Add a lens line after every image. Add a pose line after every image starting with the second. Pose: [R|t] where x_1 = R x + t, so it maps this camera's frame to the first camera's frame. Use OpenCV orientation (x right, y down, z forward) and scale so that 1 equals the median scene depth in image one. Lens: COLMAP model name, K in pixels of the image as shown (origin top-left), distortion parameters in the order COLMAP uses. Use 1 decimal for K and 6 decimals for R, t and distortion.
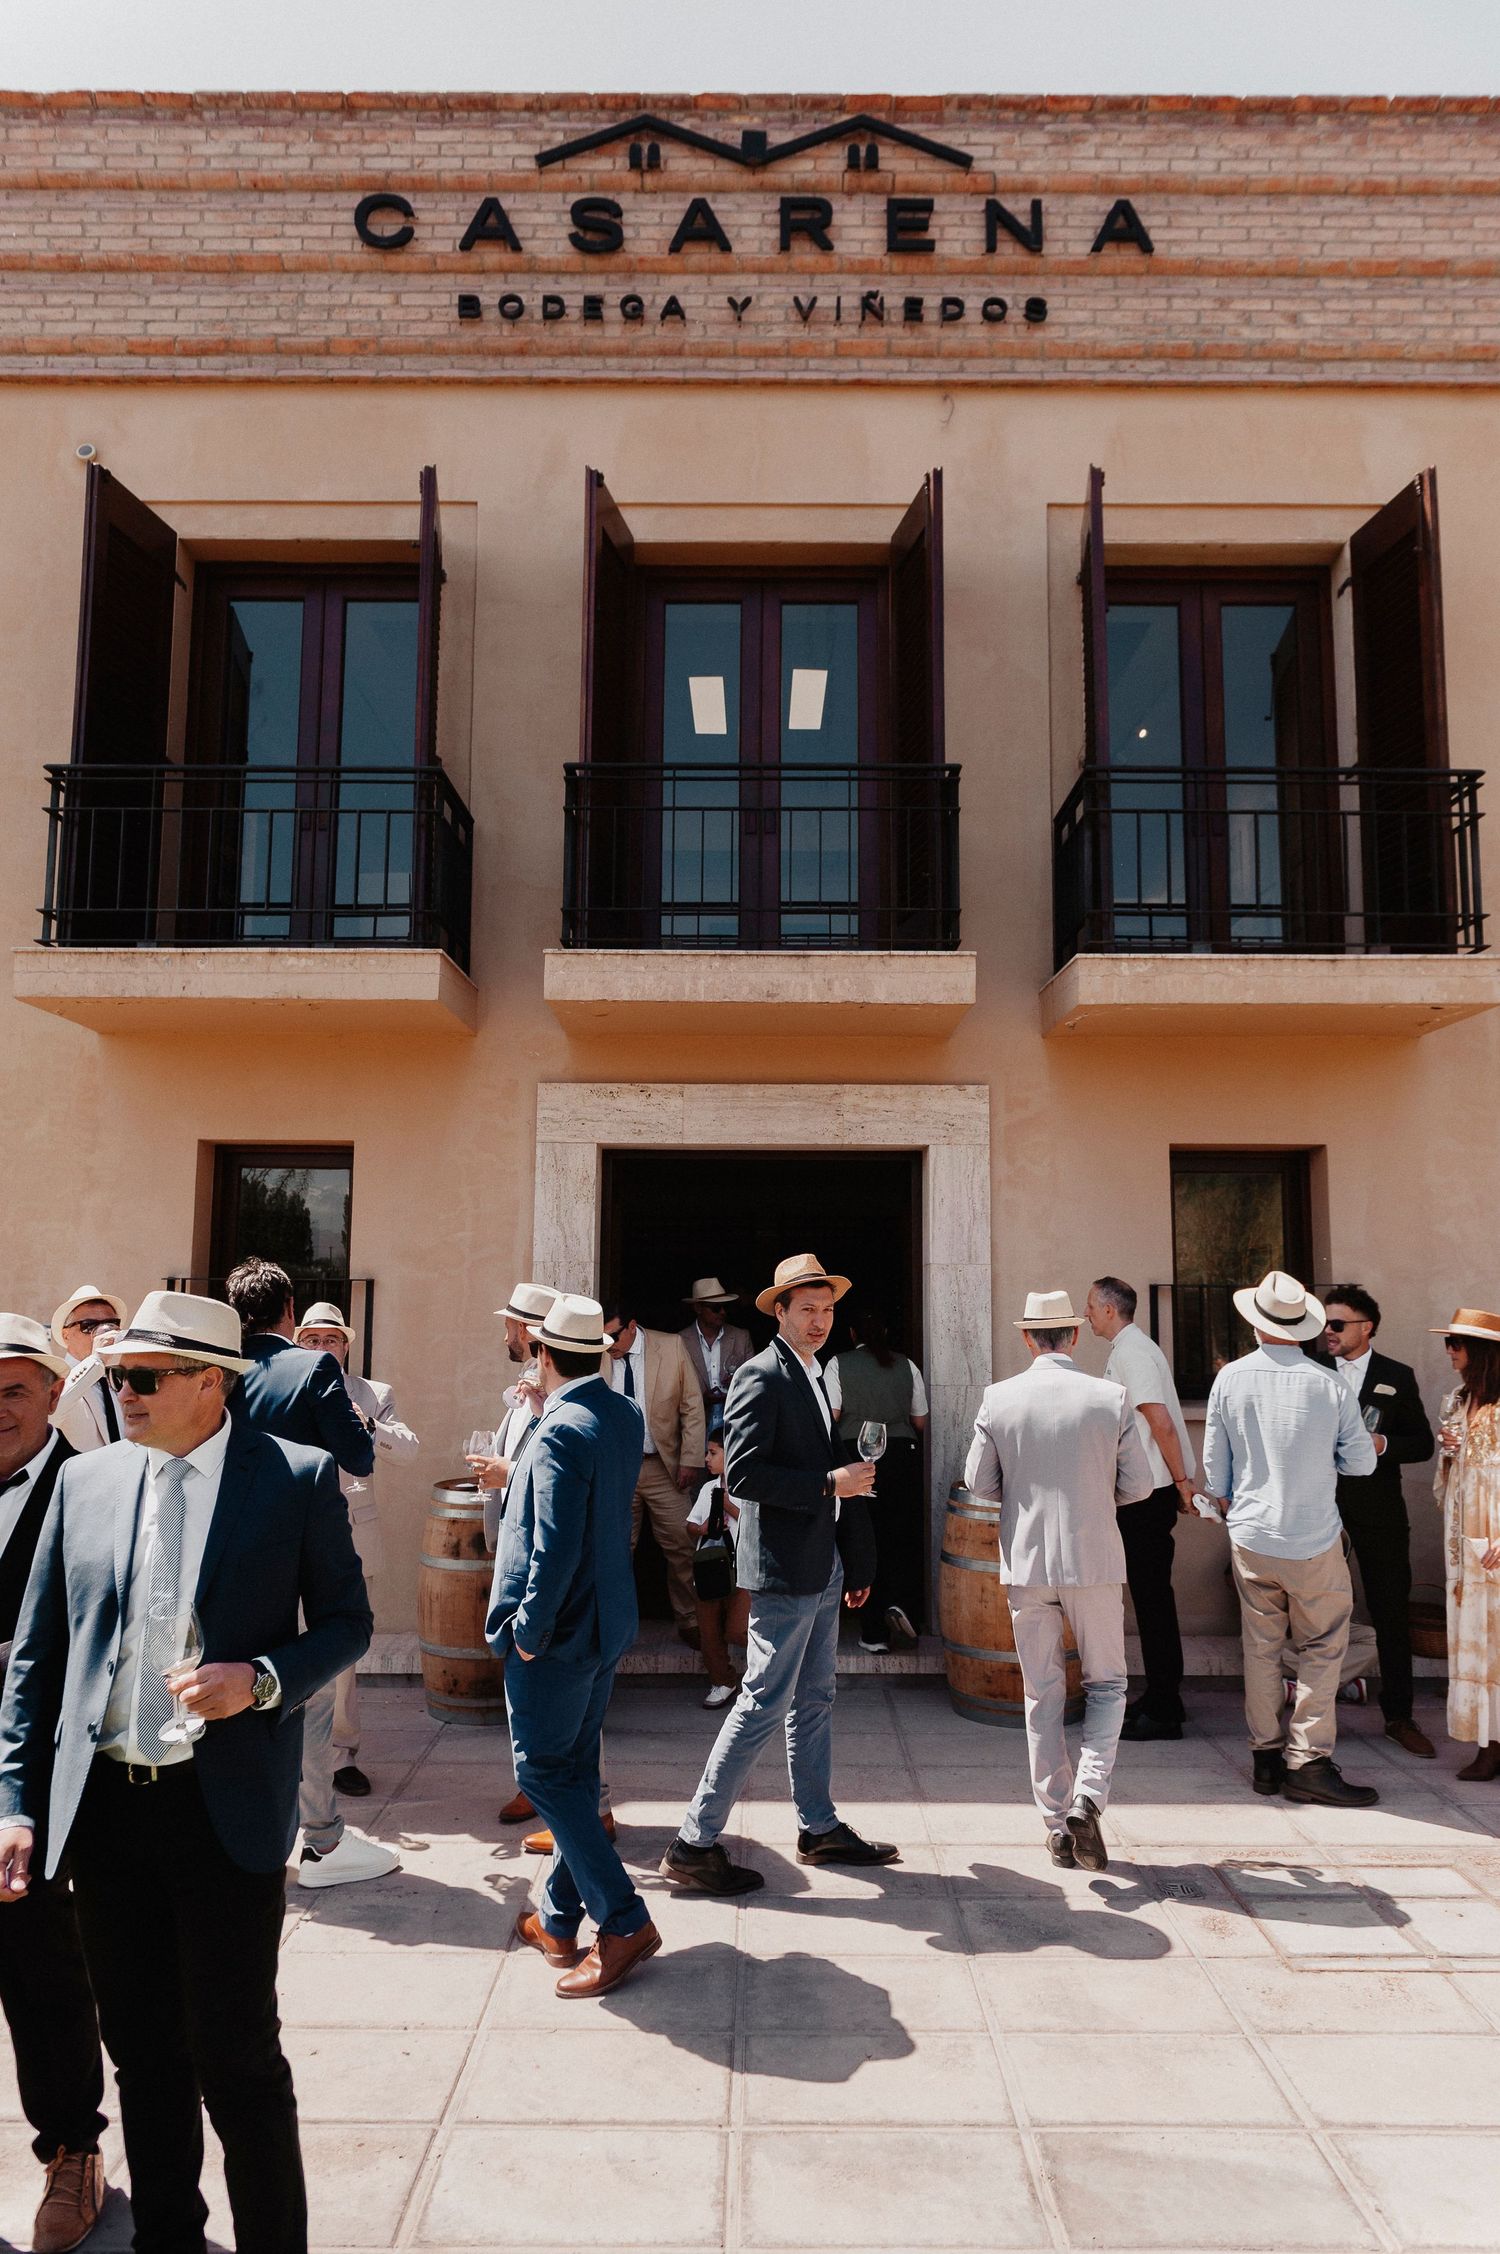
lens RADIAL K [[1516.1, 0, 750.5], [0, 1516.1, 1126.8], [0, 0, 1]] dist [-0.001356, 0.001239]
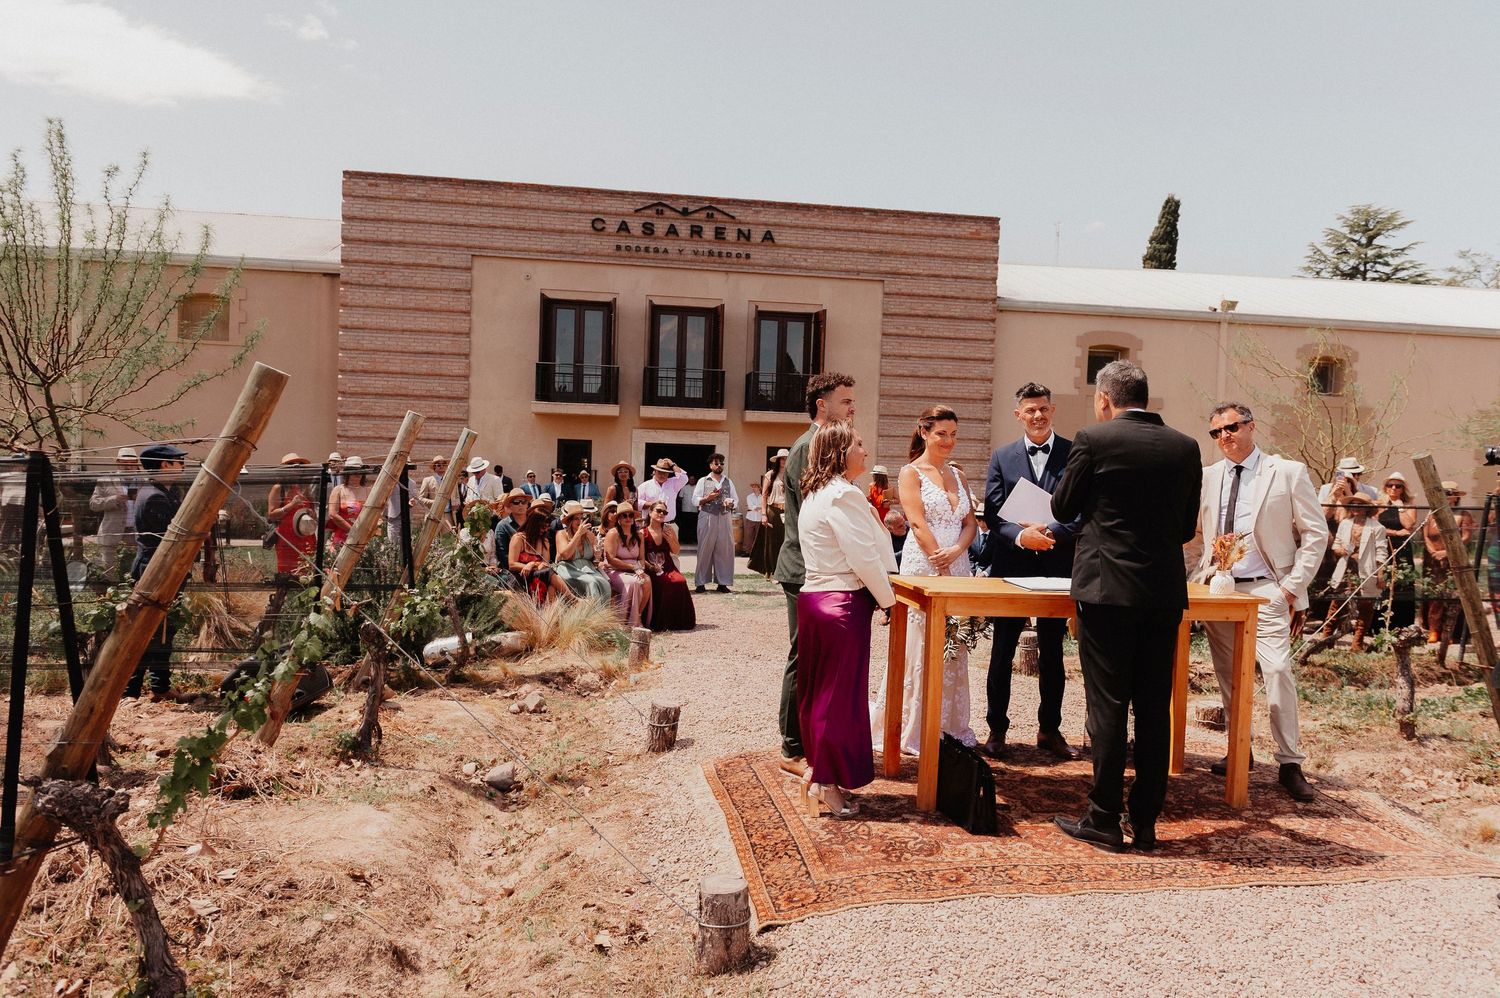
lens RADIAL K [[1008.9, 0, 748.8], [0, 1008.9, 496.3], [0, 0, 1]] dist [-0.001356, 0.001239]
pose [[0.989688, 0.024006, 0.141215, -0.205943], [-0.044661, 0.988427, 0.144973, -0.271187], [-0.136100, -0.149784, 0.979307, -1.971631]]
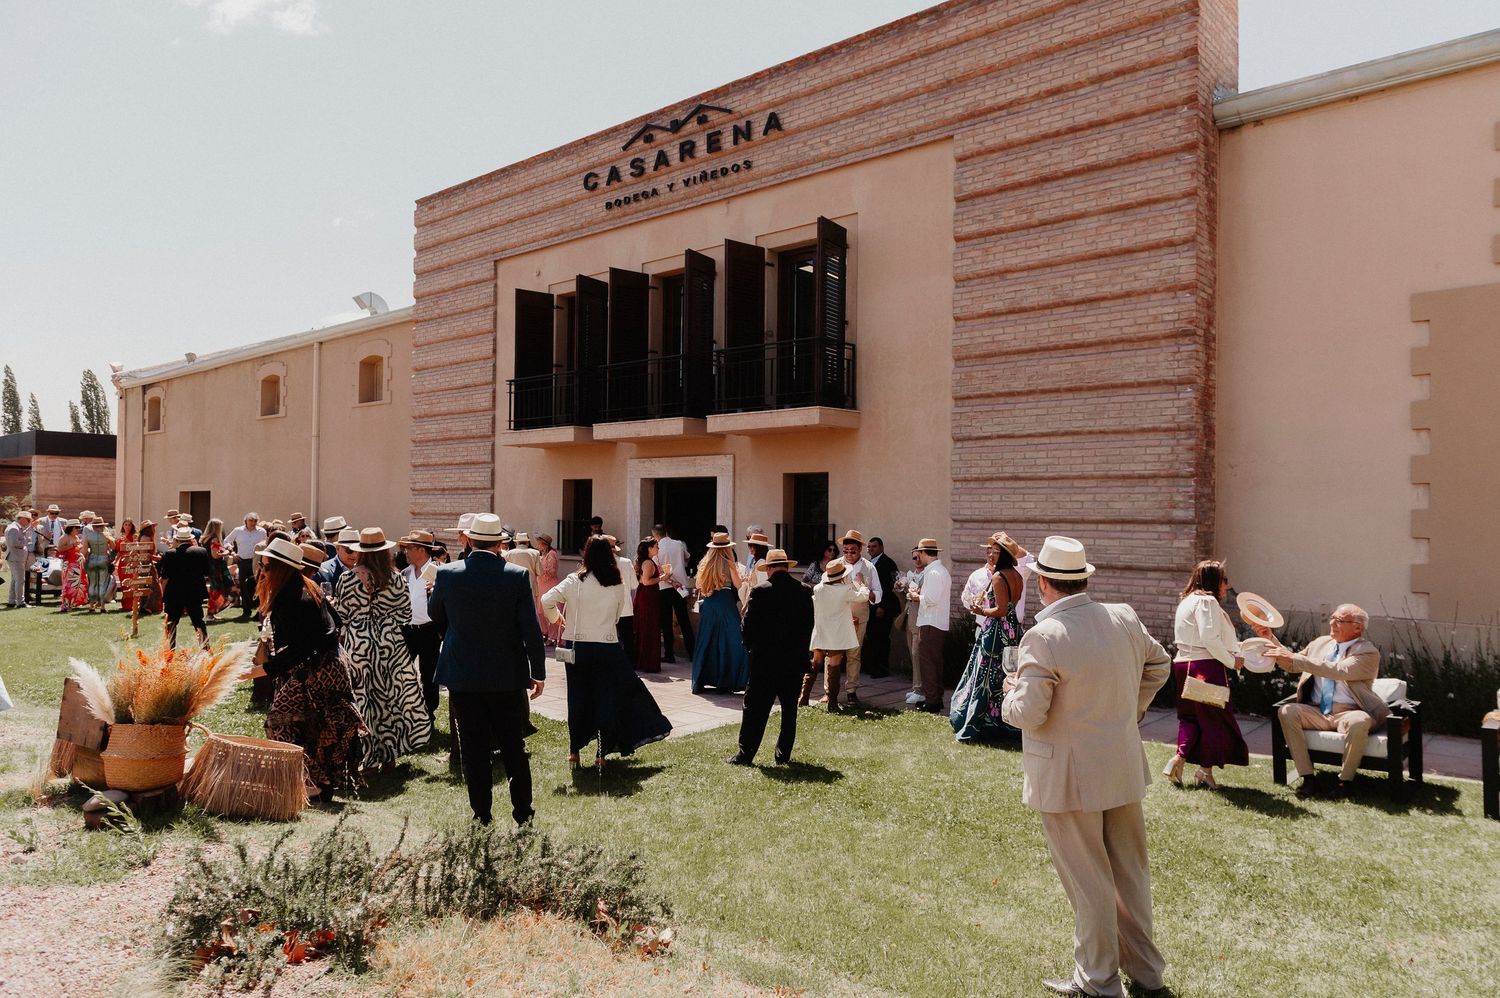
lens RADIAL K [[1008.9, 0, 752.8], [0, 1008.9, 500.8], [0, 0, 1]] dist [-0.001356, 0.001239]
pose [[0.753589, -0.008934, -0.657286, 1.364621], [0.074620, 0.994607, 0.072035, -0.071360], [0.653097, -0.103332, 0.750191, -0.401314]]
